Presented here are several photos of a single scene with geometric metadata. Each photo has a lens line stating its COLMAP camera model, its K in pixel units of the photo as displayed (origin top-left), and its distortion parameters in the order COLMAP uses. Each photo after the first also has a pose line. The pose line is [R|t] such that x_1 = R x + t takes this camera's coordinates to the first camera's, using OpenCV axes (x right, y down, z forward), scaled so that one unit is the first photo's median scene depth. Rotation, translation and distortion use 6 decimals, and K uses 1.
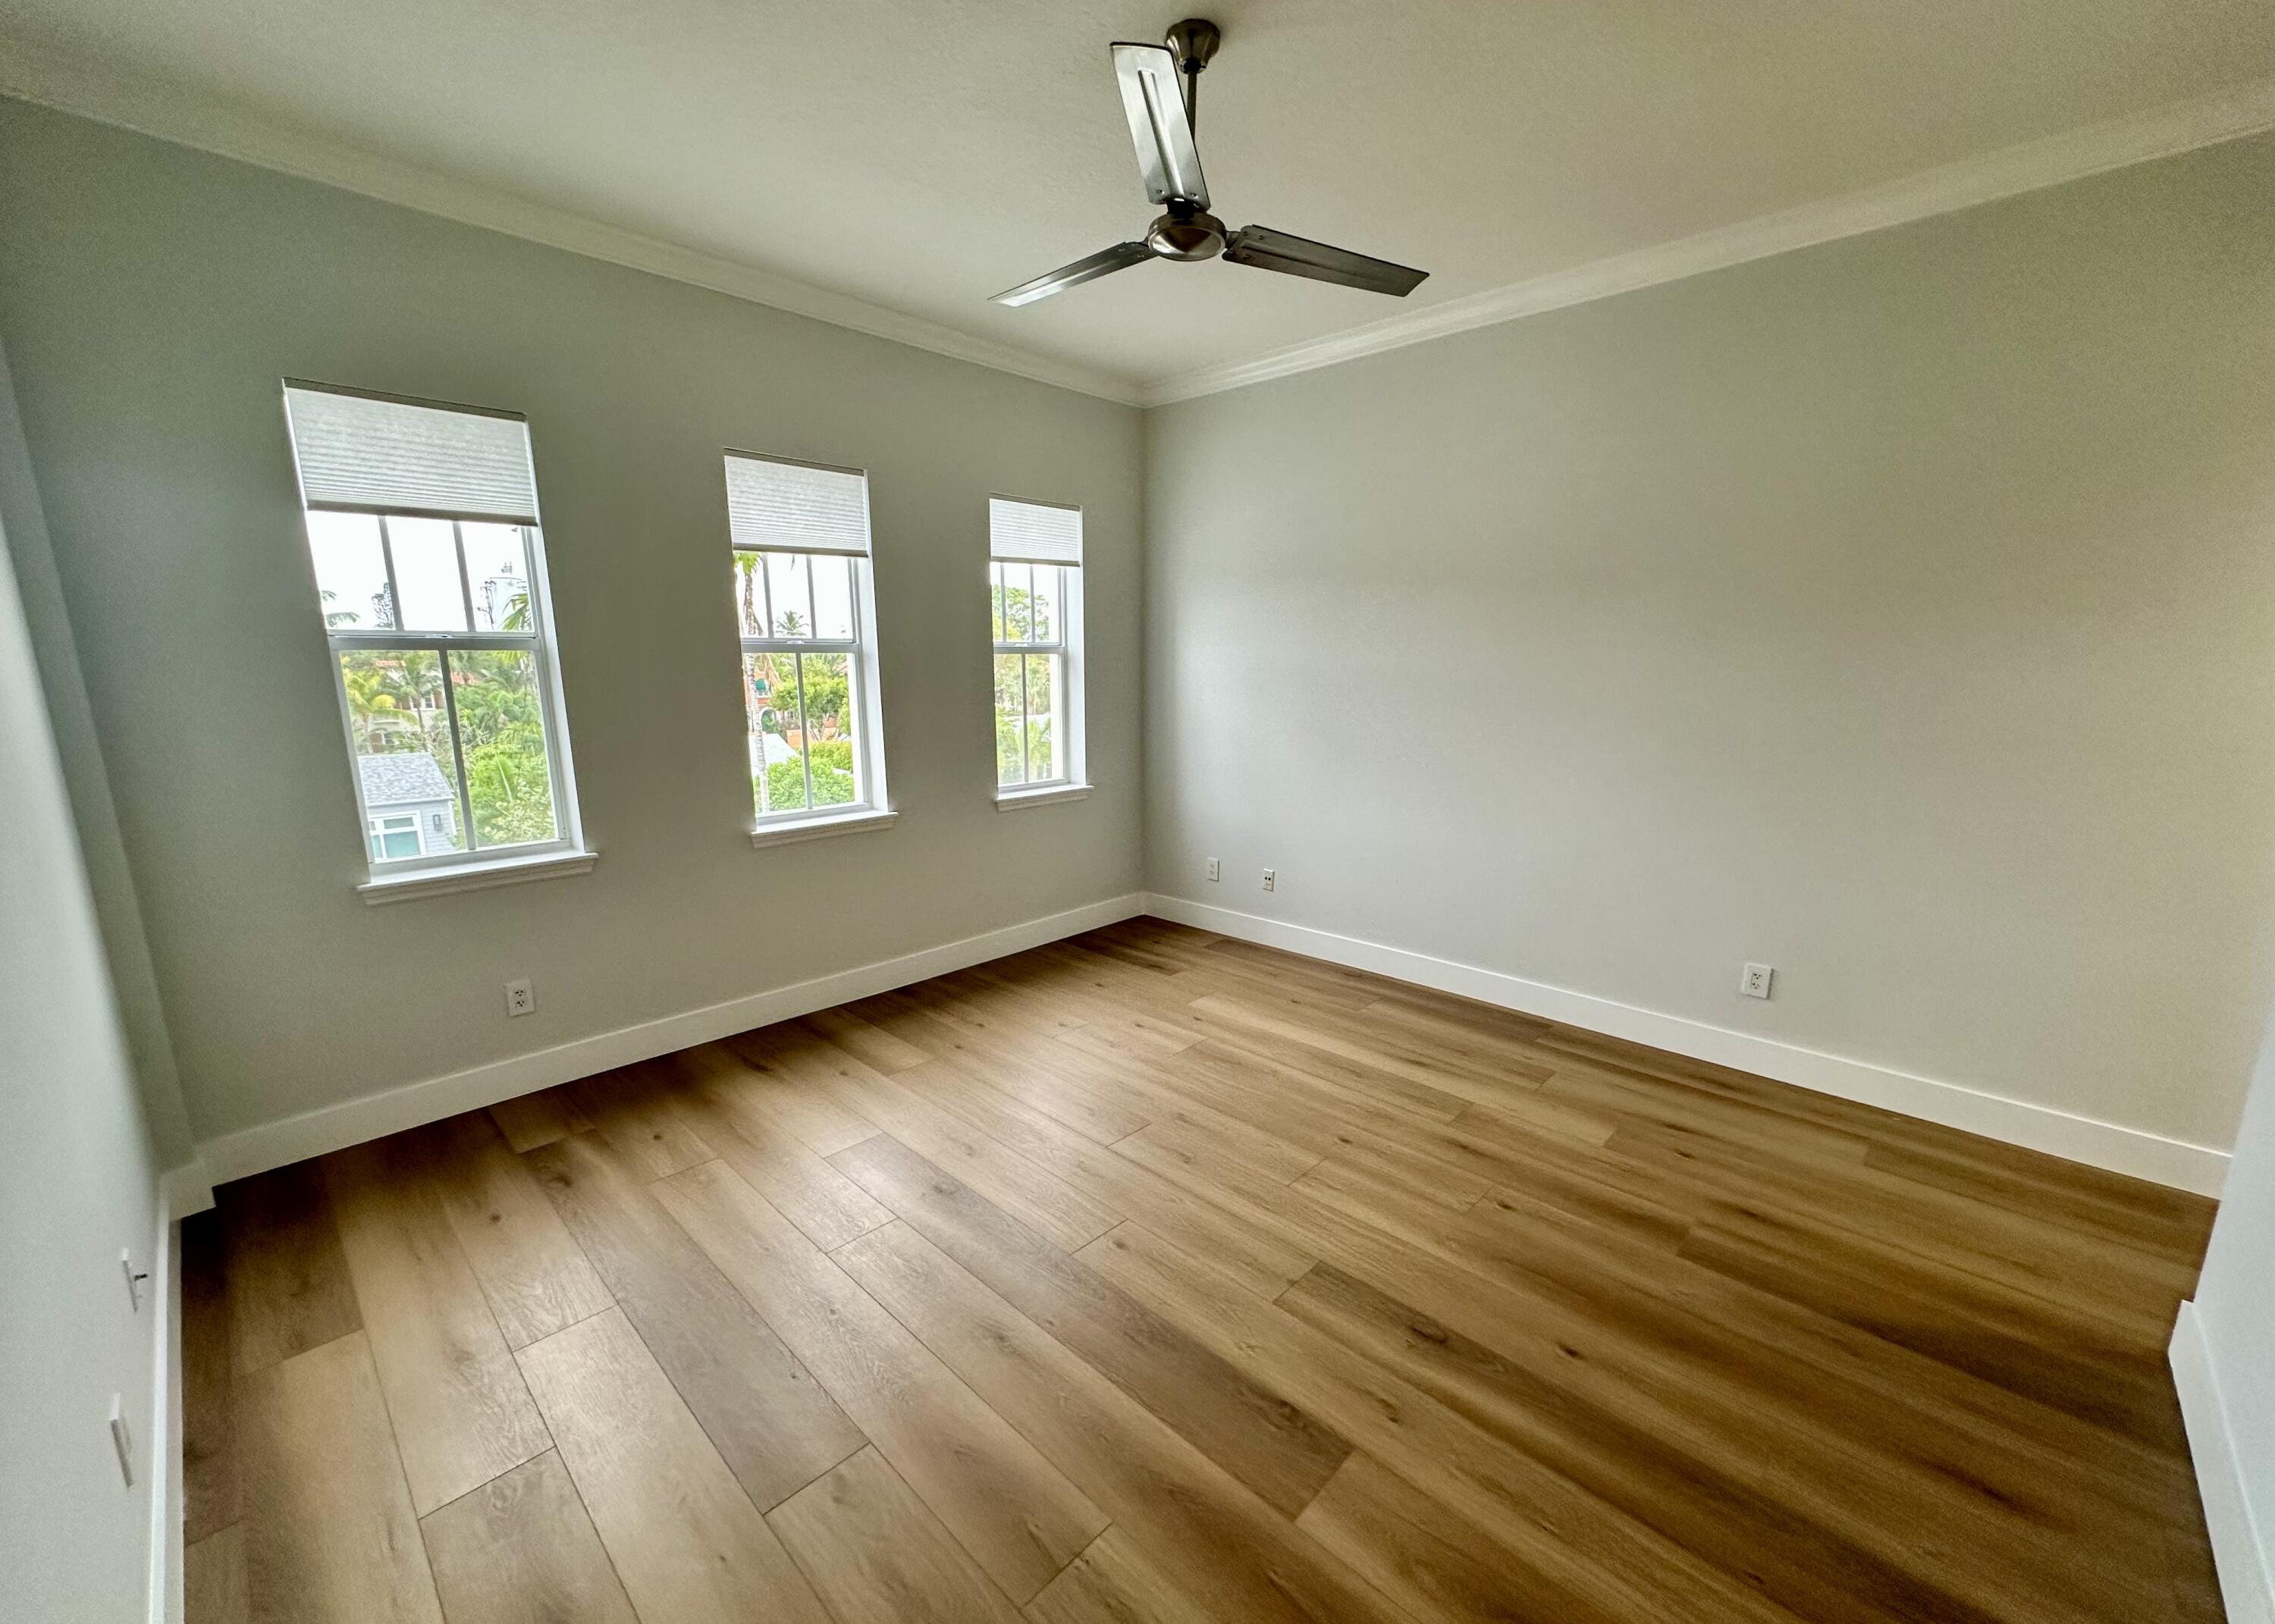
lens RADIAL K [[912.0, 0, 1153.3], [0, 912.0, 843.6], [0, 0, 1]] dist [0.000336, -0.000110]
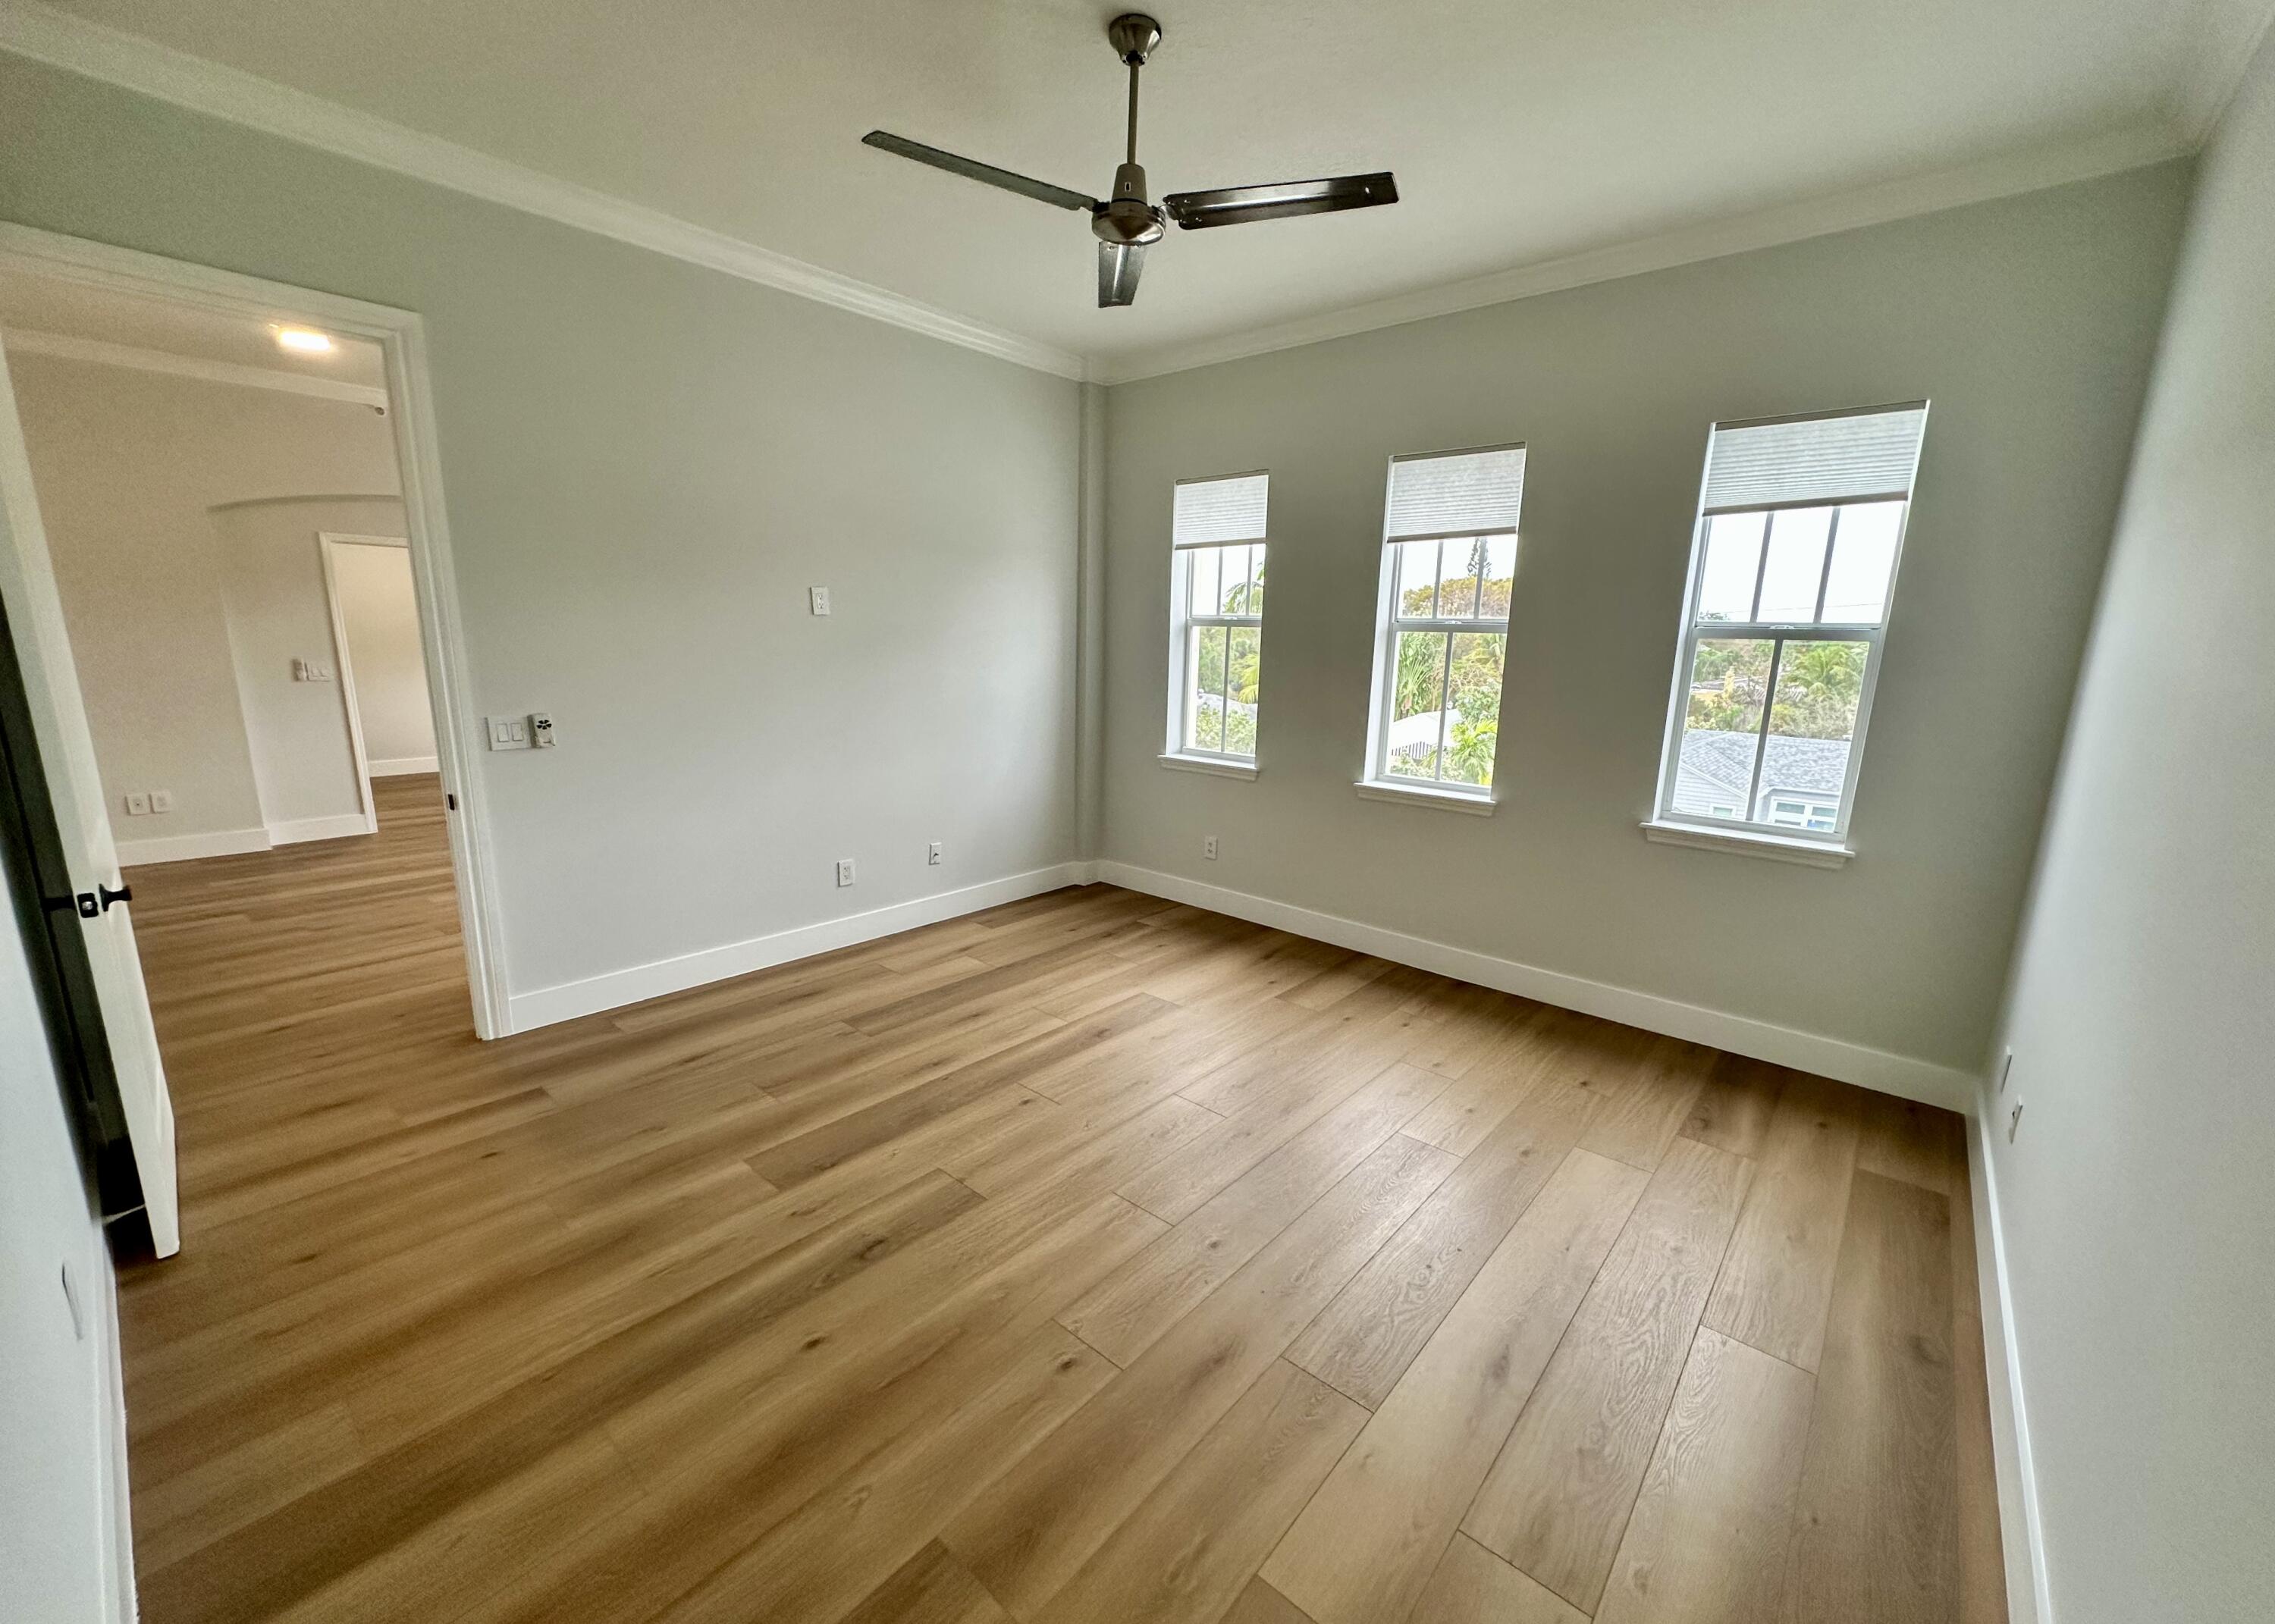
lens RADIAL K [[912.0, 0, 1114.1], [0, 912.0, 816.0], [0, 0, 1]] dist [0.000336, -0.000110]
pose [[0.019217, 0.200472, -0.979511, 0.755144], [-0.225832, 0.955244, 0.191075, -0.131386], [0.973977, 0.217533, 0.063630, 0.659656]]
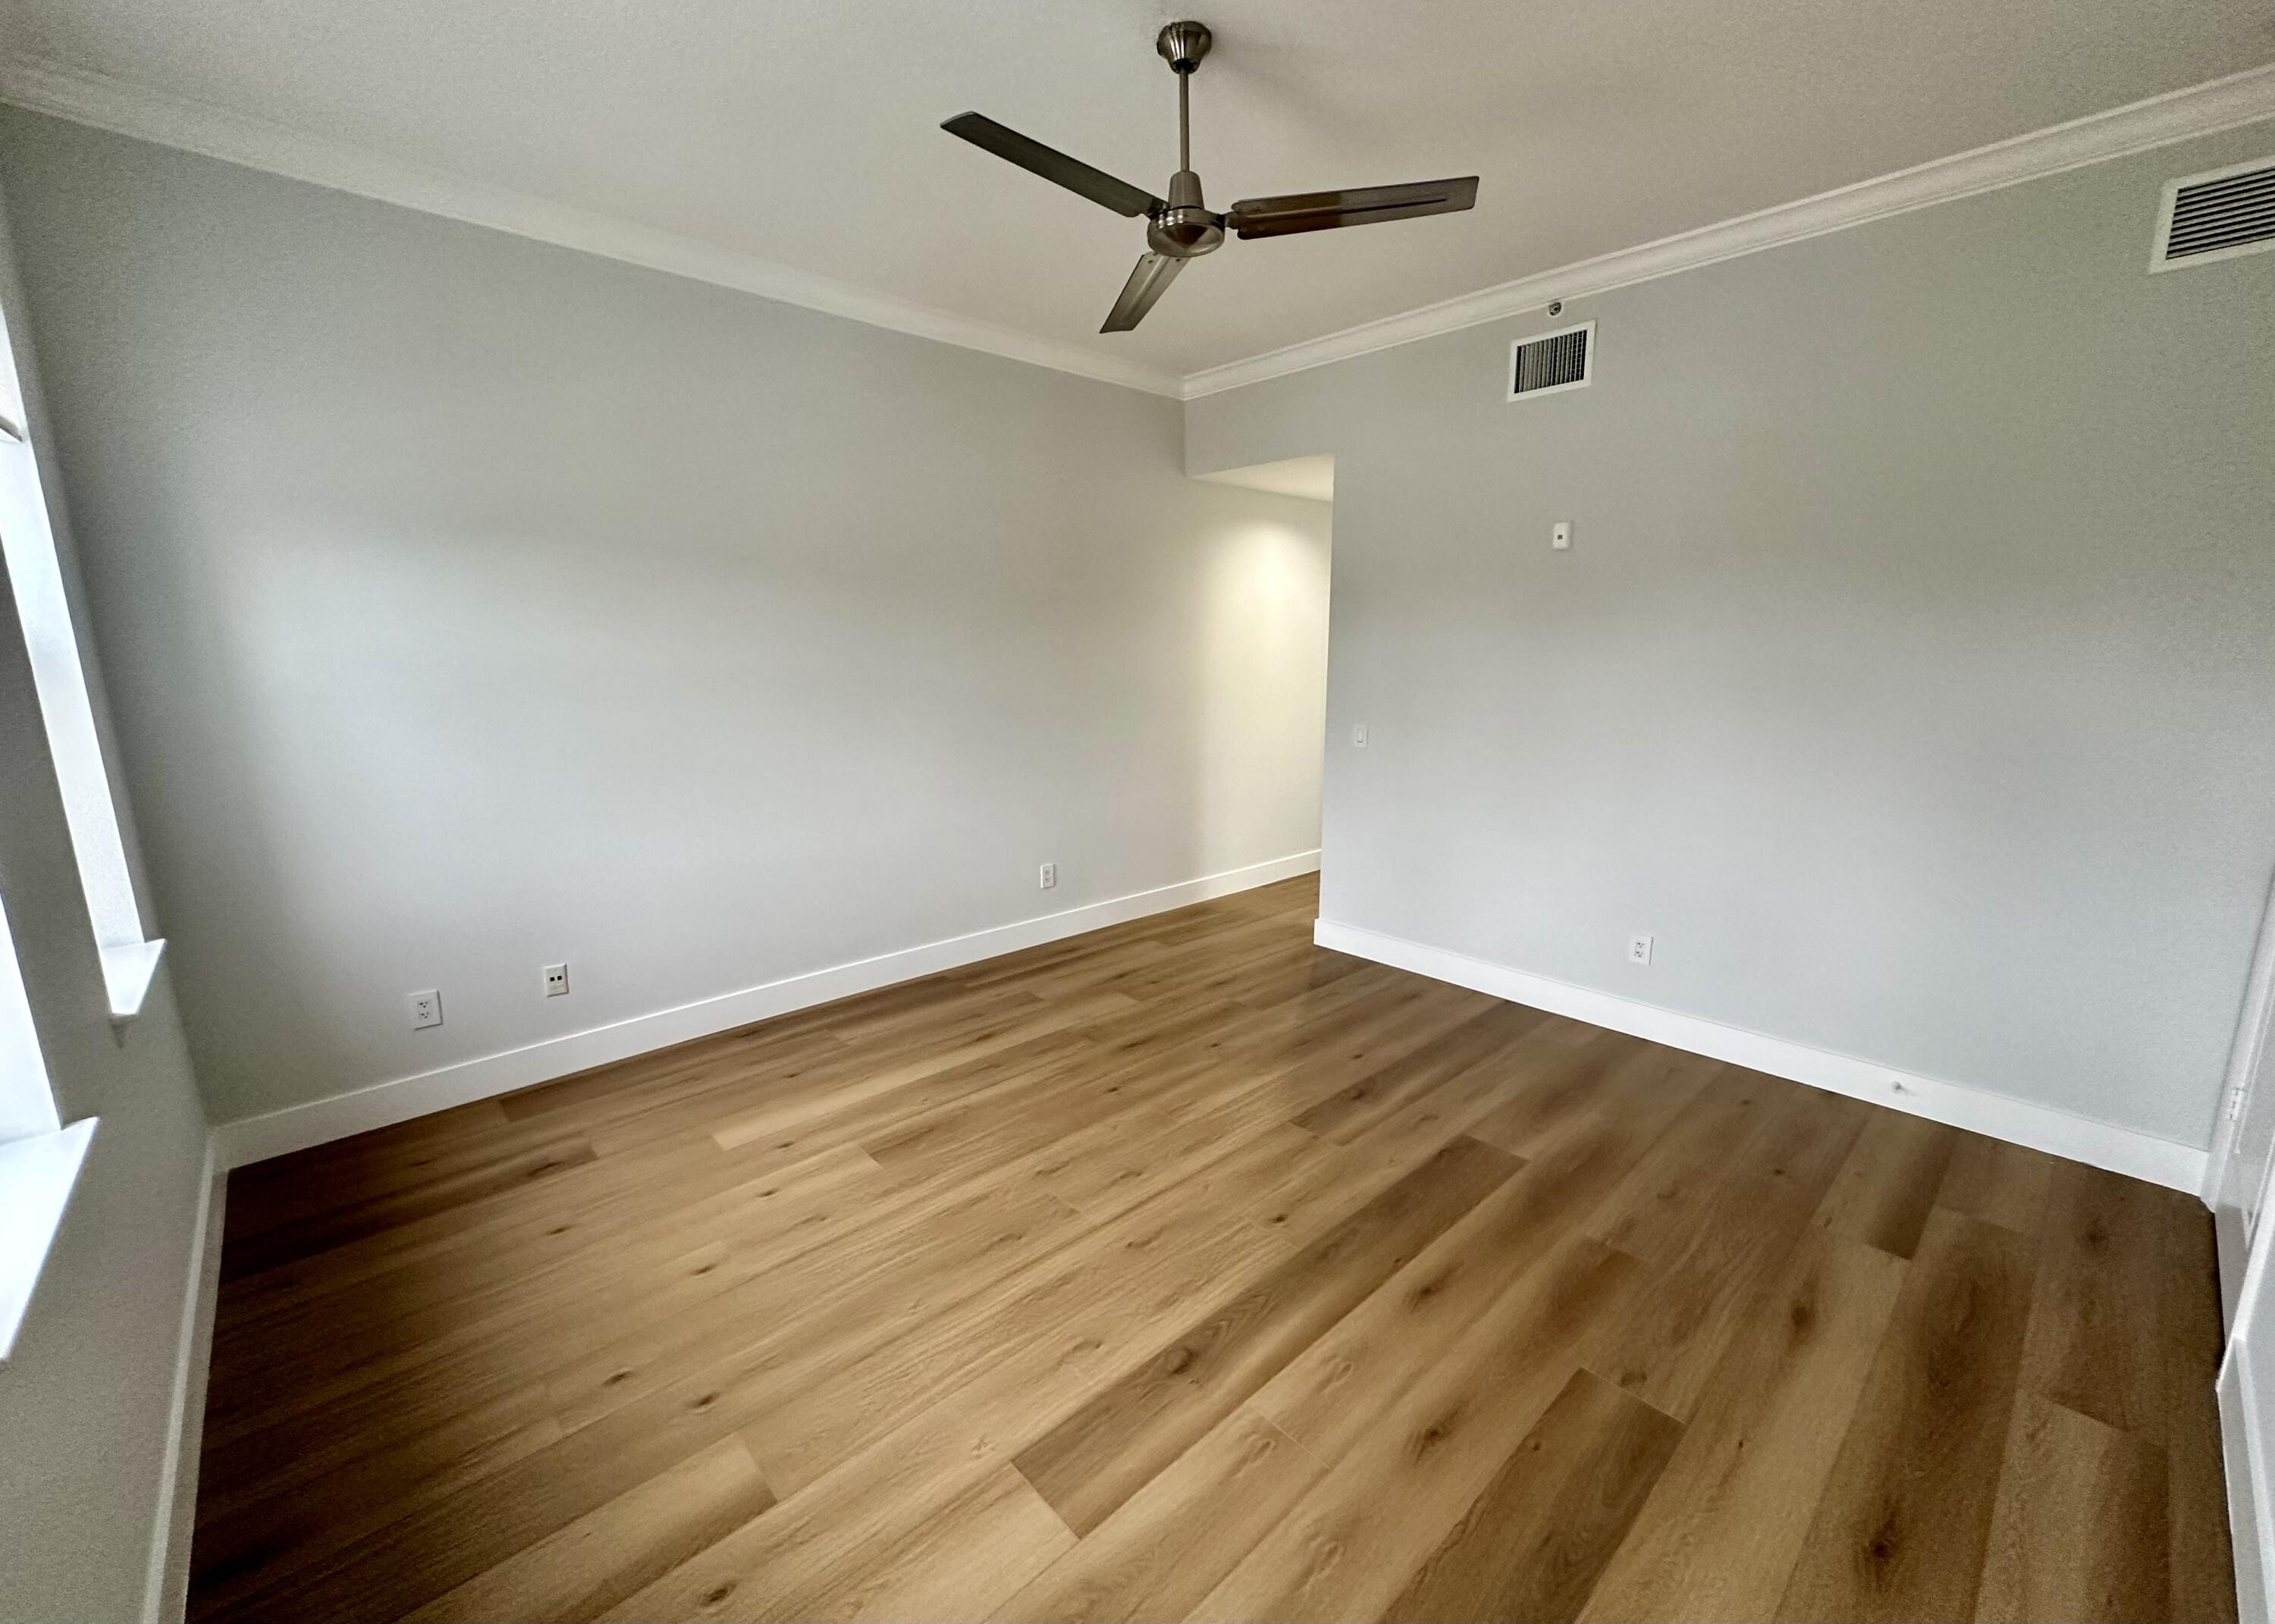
lens RADIAL K [[912.0, 0, 1148.1], [0, 912.0, 823.2], [0, 0, 1]] dist [0.000336, -0.000110]
pose [[0.061736, -0.193917, 0.979073, -0.671597], [0.203364, 0.962811, 0.177873, -0.142950], [-0.977155, 0.188127, 0.098876, 0.663353]]
